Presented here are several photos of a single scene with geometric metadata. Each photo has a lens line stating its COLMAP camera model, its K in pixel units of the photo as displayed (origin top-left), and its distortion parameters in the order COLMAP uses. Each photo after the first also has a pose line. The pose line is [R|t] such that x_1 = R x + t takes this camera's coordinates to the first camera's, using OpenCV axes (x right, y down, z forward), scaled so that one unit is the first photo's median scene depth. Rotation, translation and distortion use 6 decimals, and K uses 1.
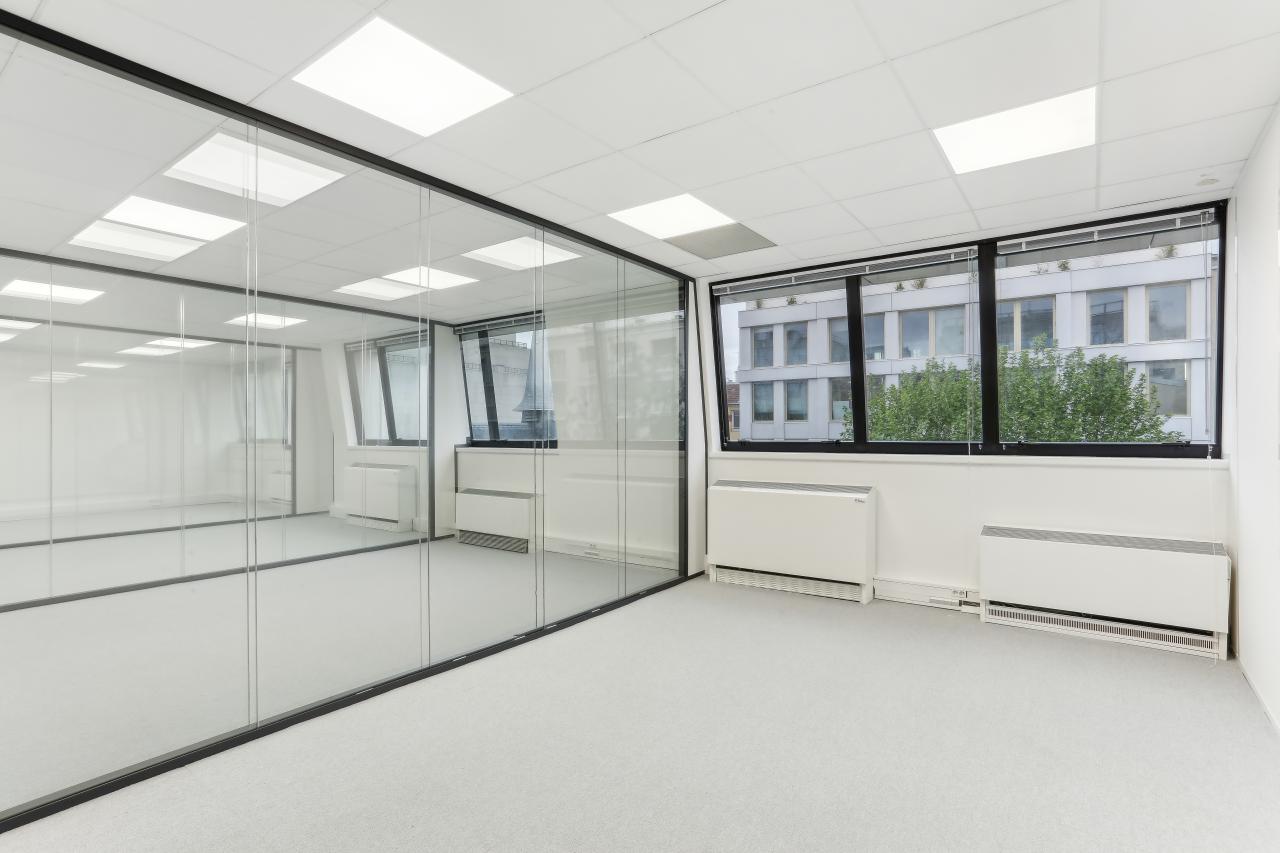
lens RADIAL K [[625.1, 0, 643.5], [0, 625.1, 427.0], [0, 0, 1]] dist [-0.033557, 0.003422]
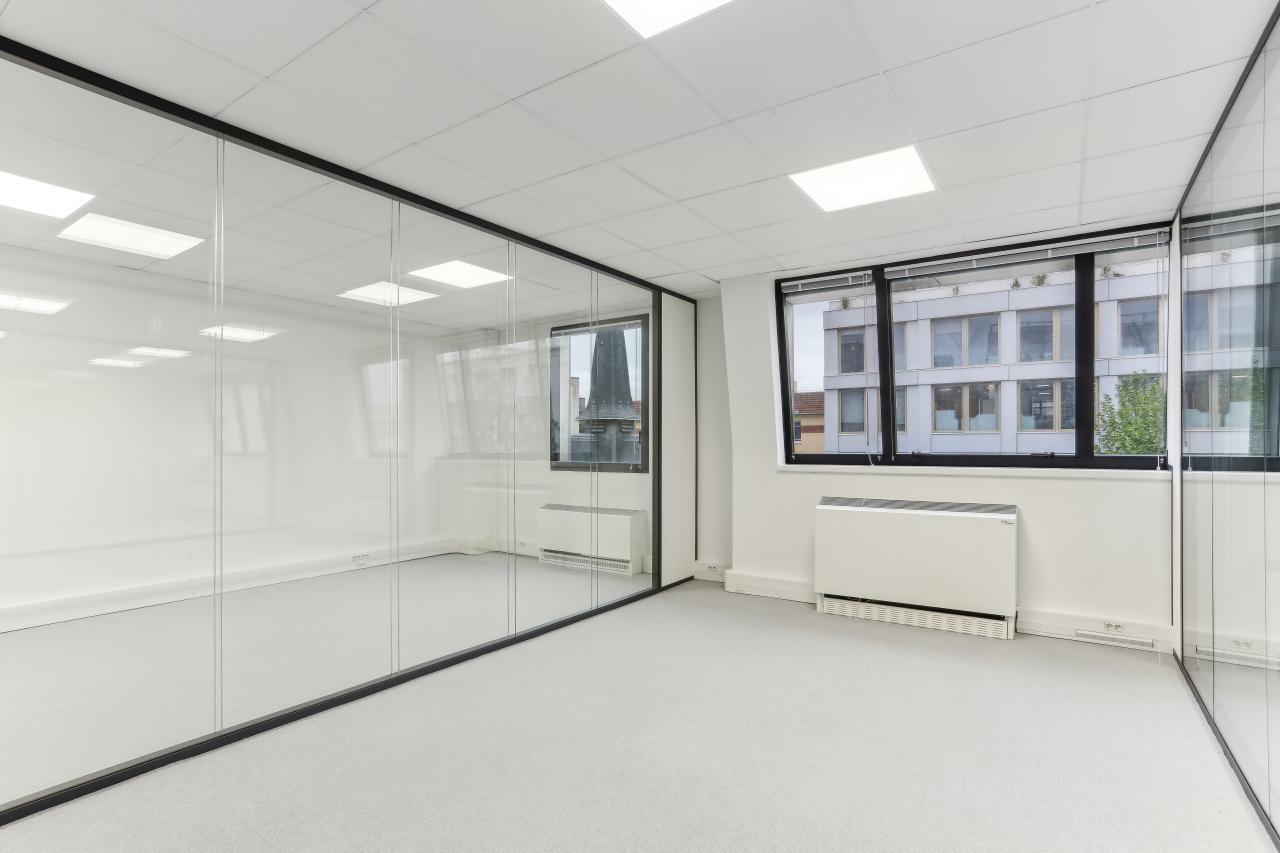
lens RADIAL K [[625.1, 0, 640.8], [0, 625.1, 429.0], [0, 0, 1]] dist [-0.033557, 0.003422]
pose [[0.999570, 0.001497, 0.029272, -0.142318], [-0.001013, 0.999863, -0.016546, 0.001543], [-0.029293, 0.016509, 0.999435, 0.105206]]
